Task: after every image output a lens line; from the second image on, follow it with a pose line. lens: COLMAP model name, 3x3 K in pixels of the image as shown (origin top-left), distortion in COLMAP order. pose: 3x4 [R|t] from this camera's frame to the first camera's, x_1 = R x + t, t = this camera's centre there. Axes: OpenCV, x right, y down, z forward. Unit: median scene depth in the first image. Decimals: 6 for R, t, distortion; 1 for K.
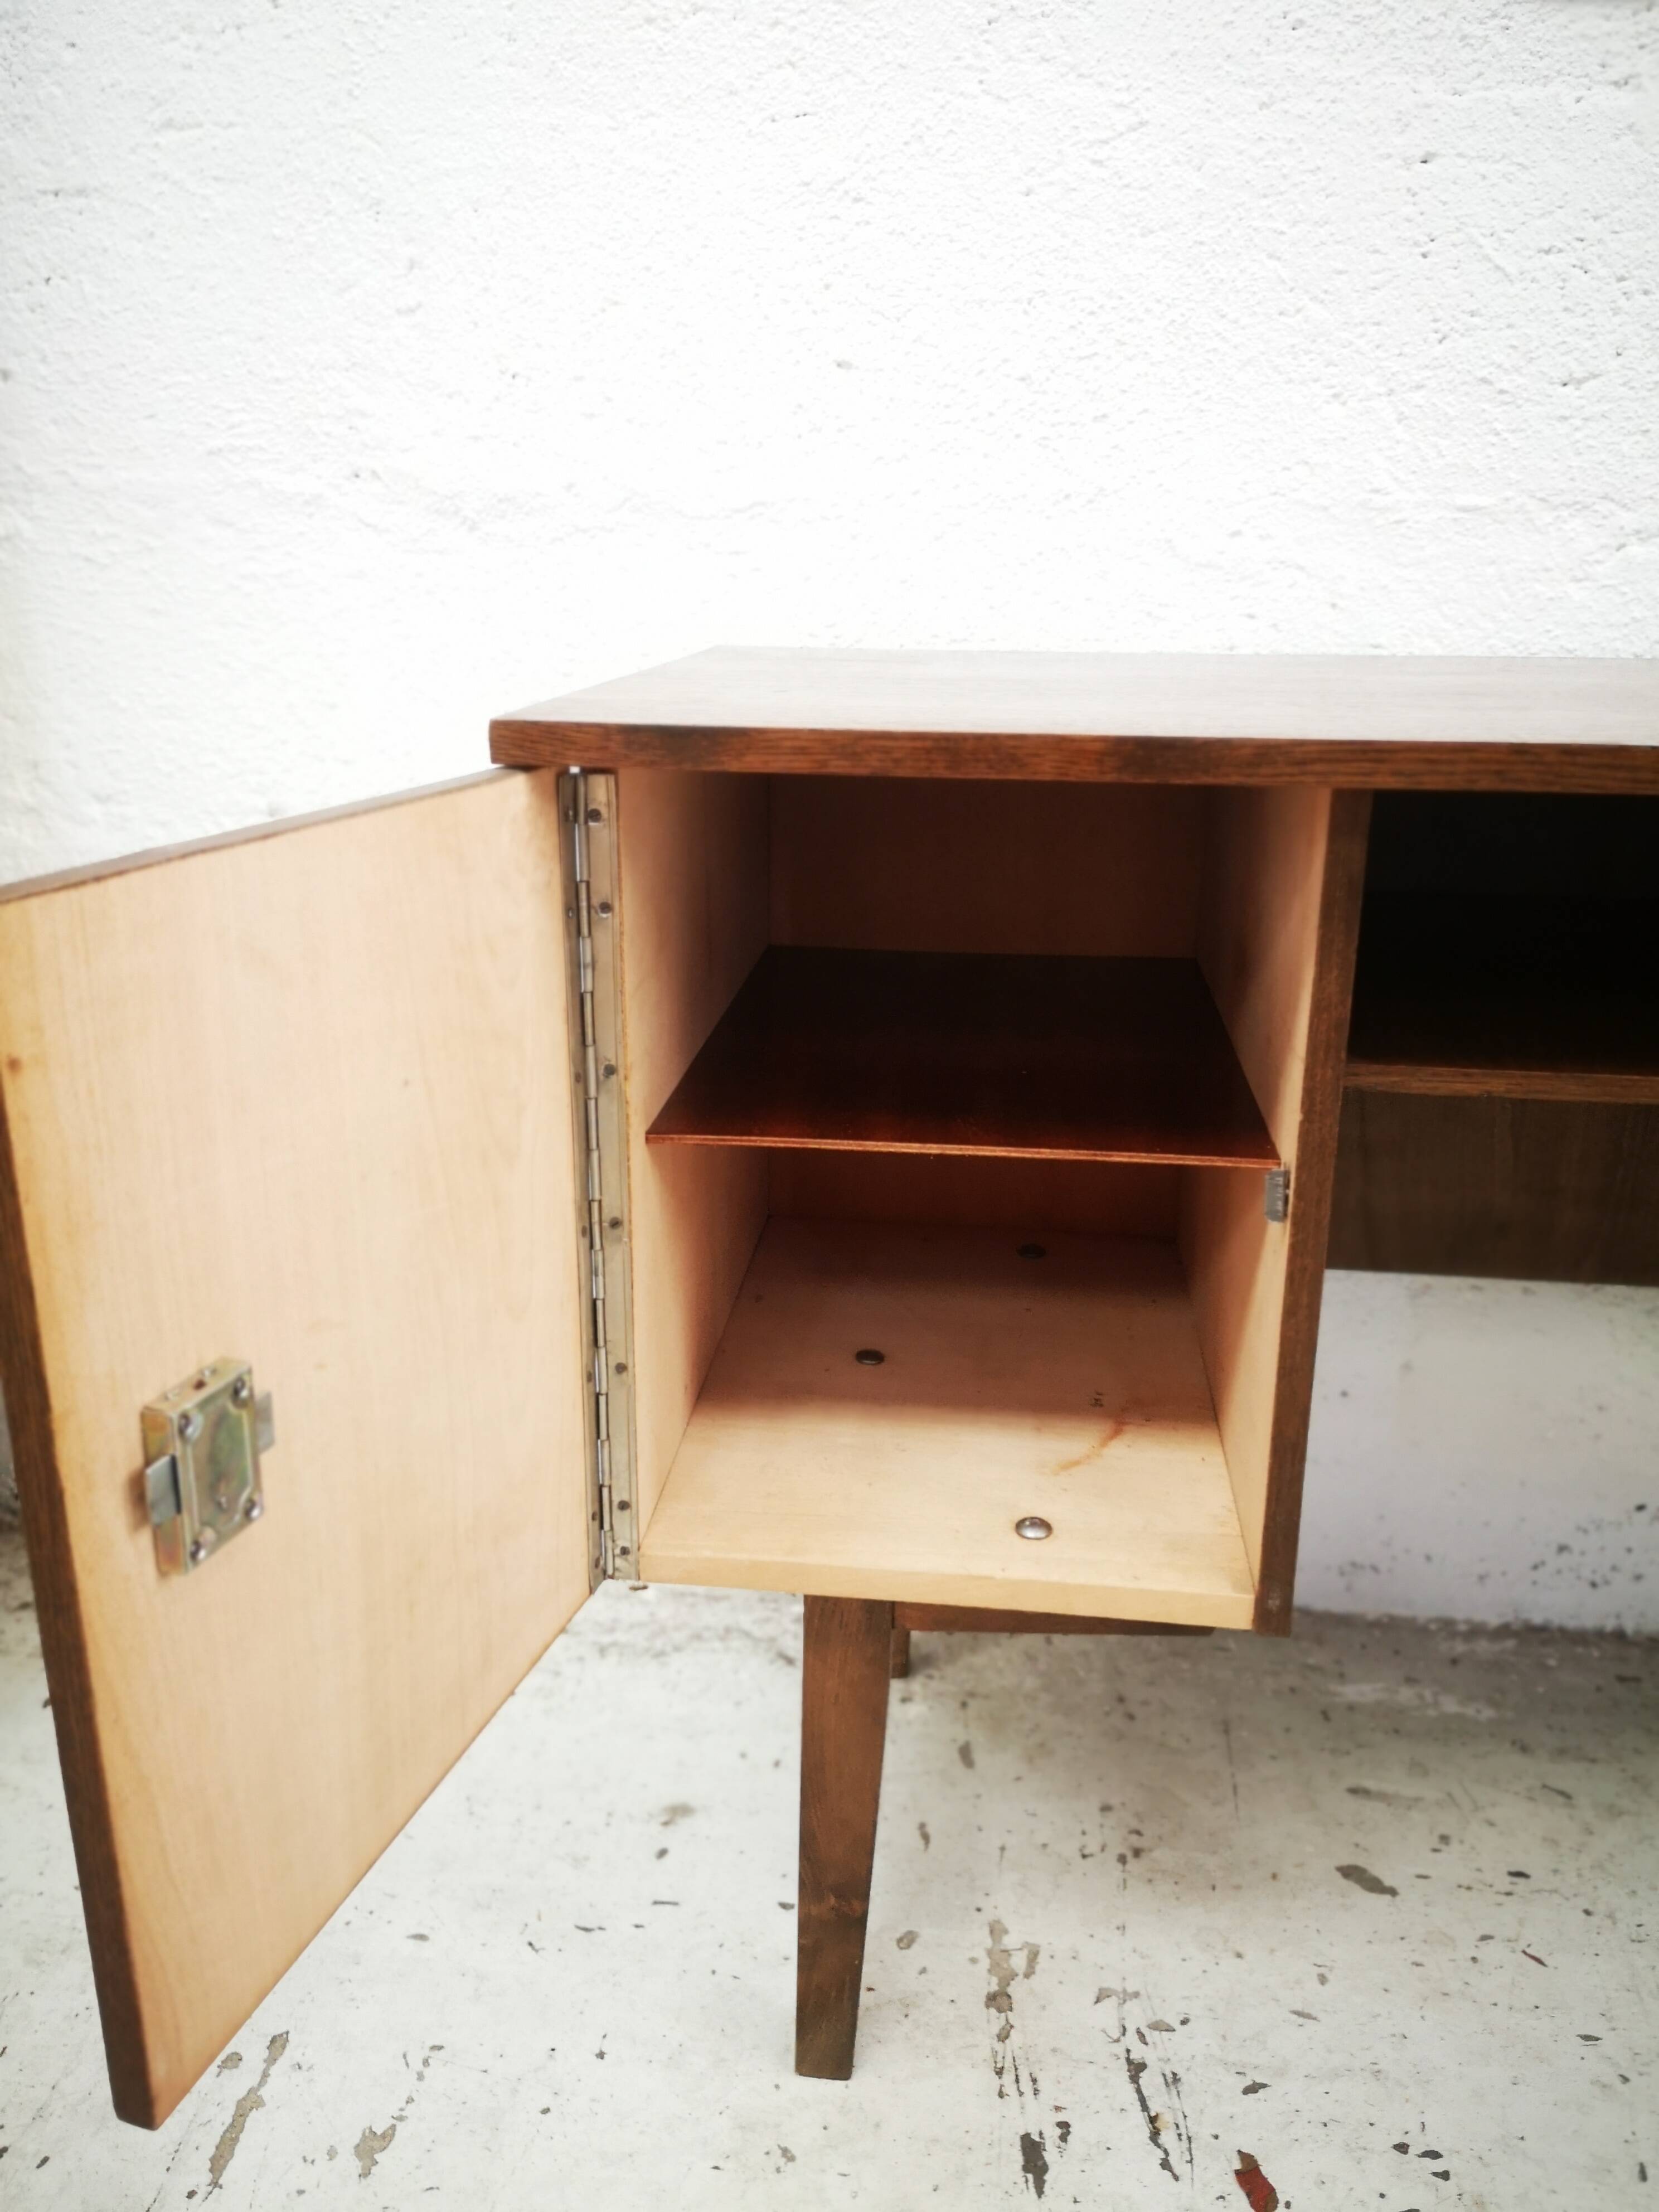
lens RADIAL K [[1731.5, 0, 835.0], [0, 1731.5, 1100.7], [0, 0, 1]] dist [0.093080, -0.138253]
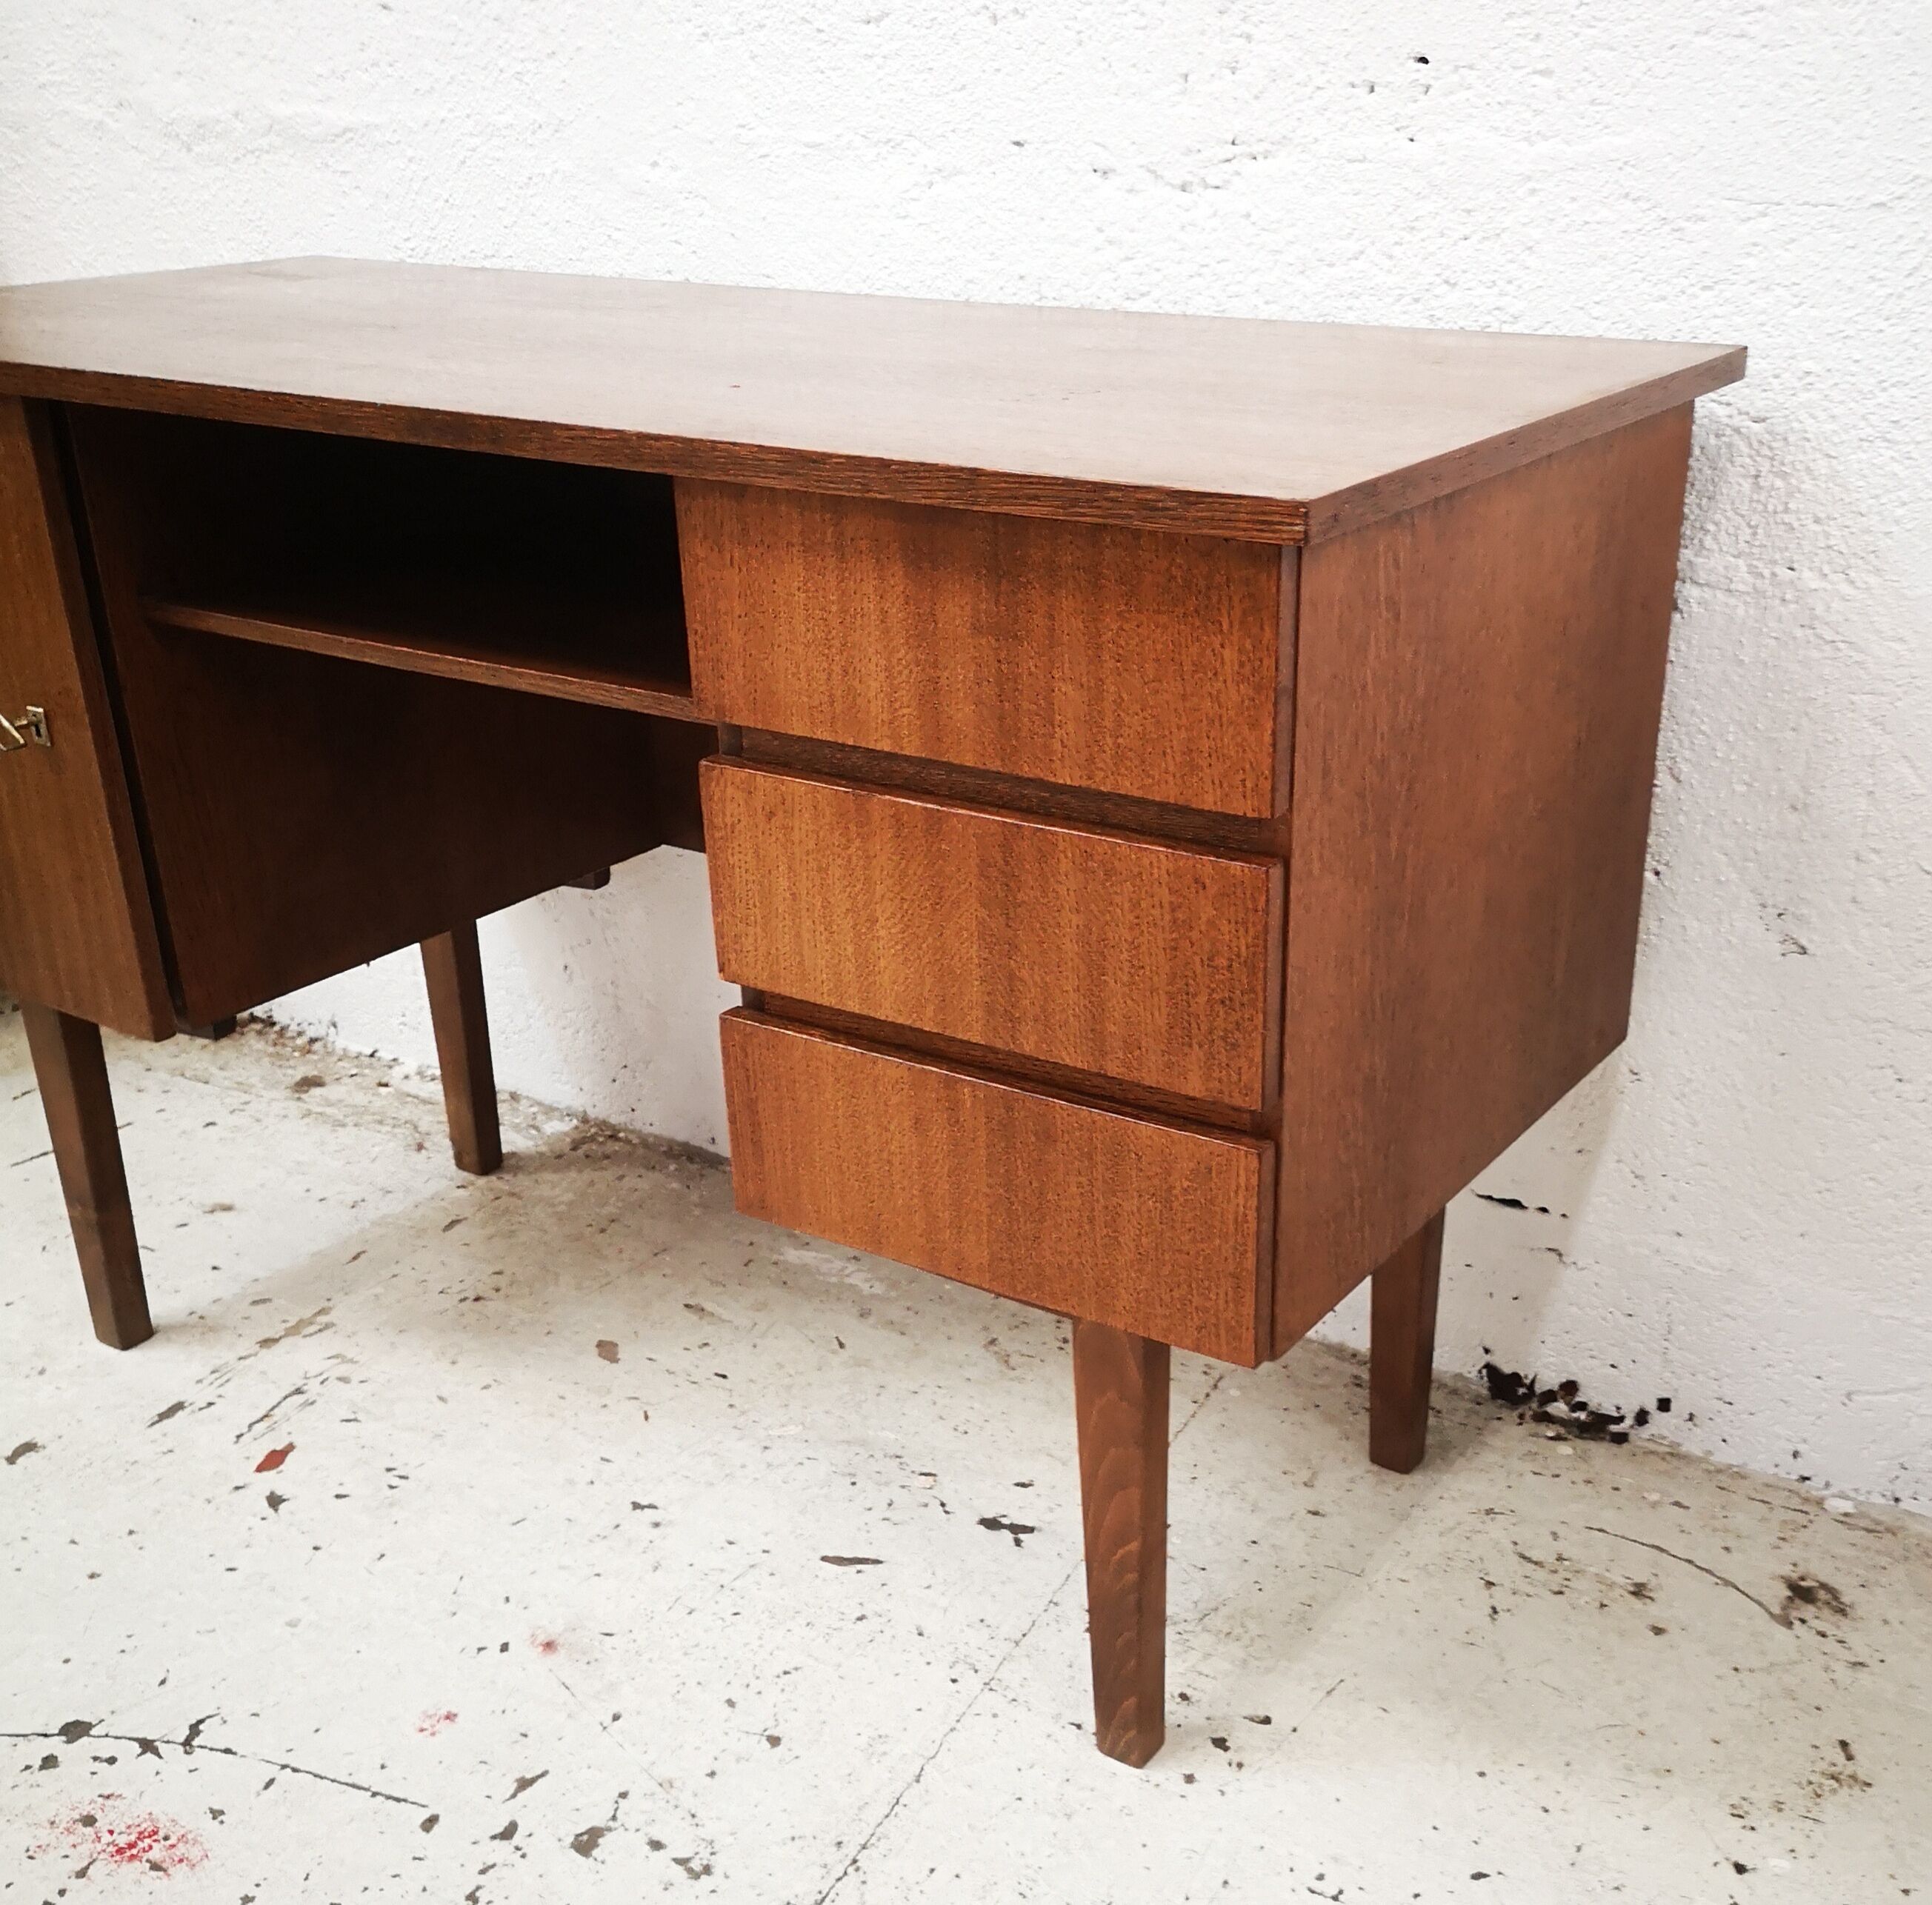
lens RADIAL K [[2284.5, 0, 1099.7], [0, 2284.5, 1142.1], [0, 0, 1]] dist [0.093679, -0.121988]
pose [[0.898334, 0.174678, -0.403093, 1.210678], [-0.117847, 0.979740, 0.161931, 0.008966], [0.423212, -0.097965, 0.900719, -0.259123]]
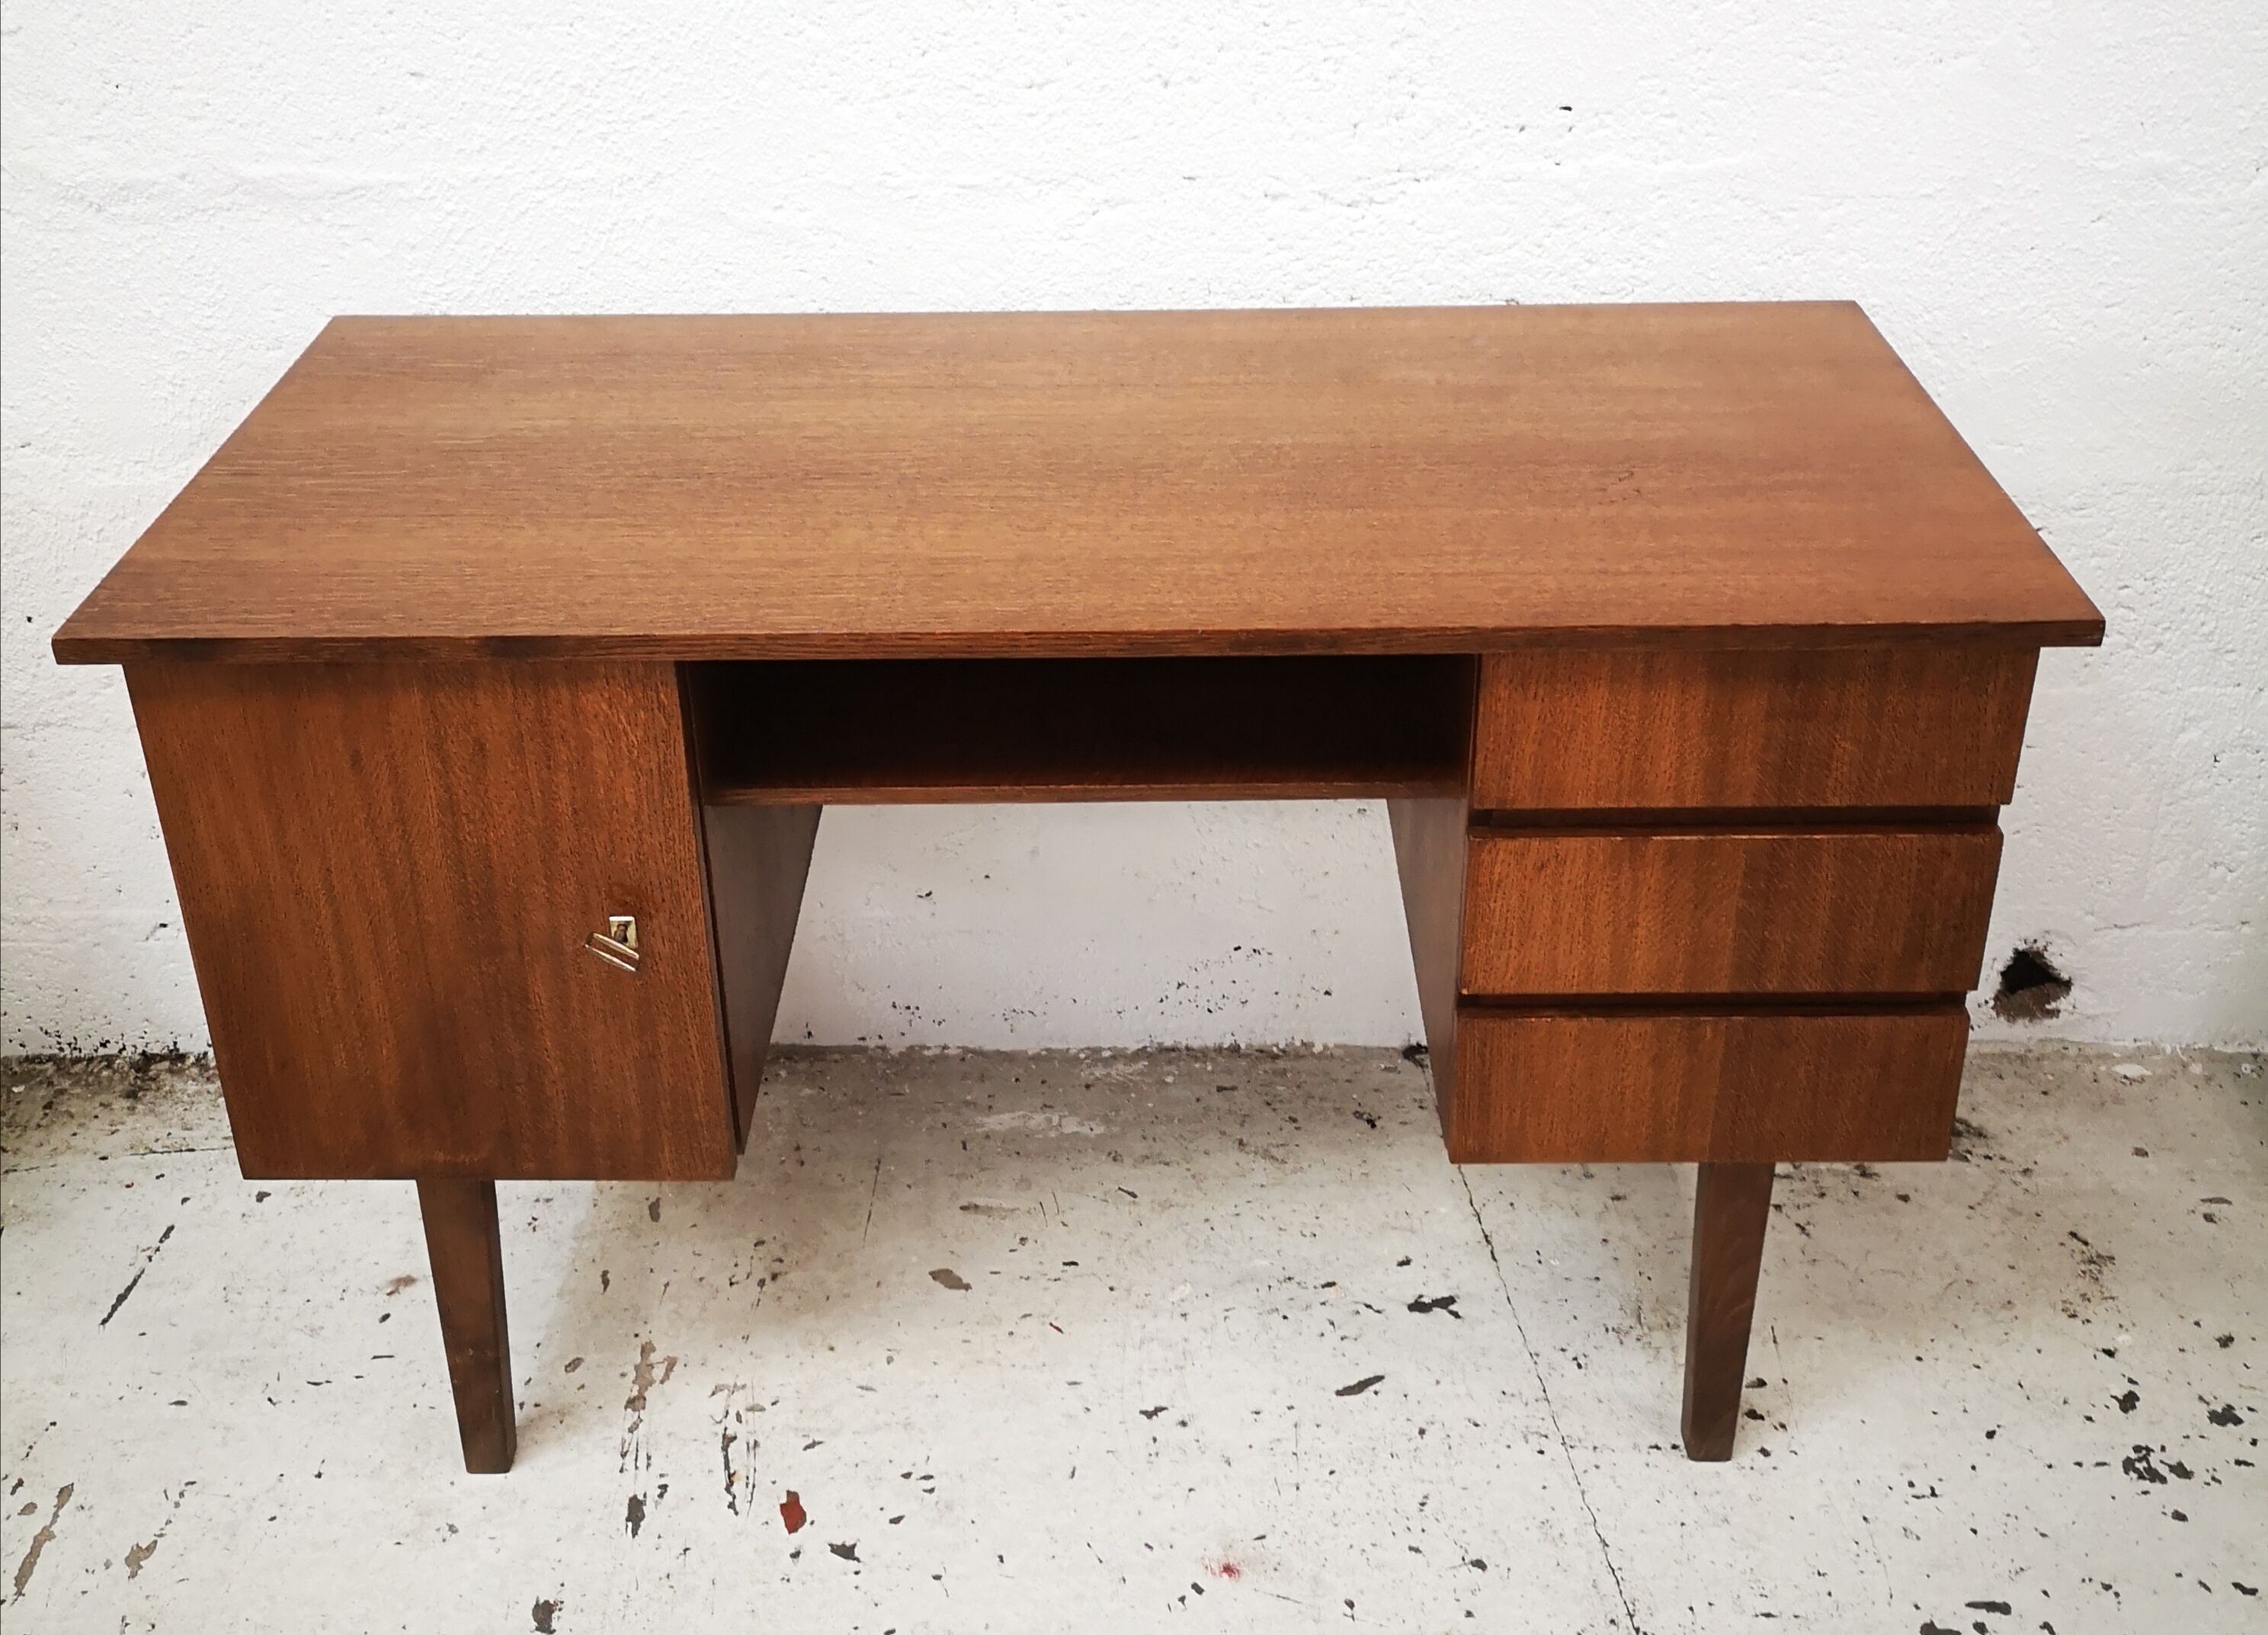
lens RADIAL K [[2343.2, 0, 1134.3], [0, 2343.2, 588.5], [0, 0, 1]] dist [0.111138, -0.150568]
pose [[0.994225, -0.069054, 0.082147, 0.328712], [0.054942, 0.985077, 0.163112, -0.327124], [-0.092185, -0.157657, 0.983182, -0.627704]]
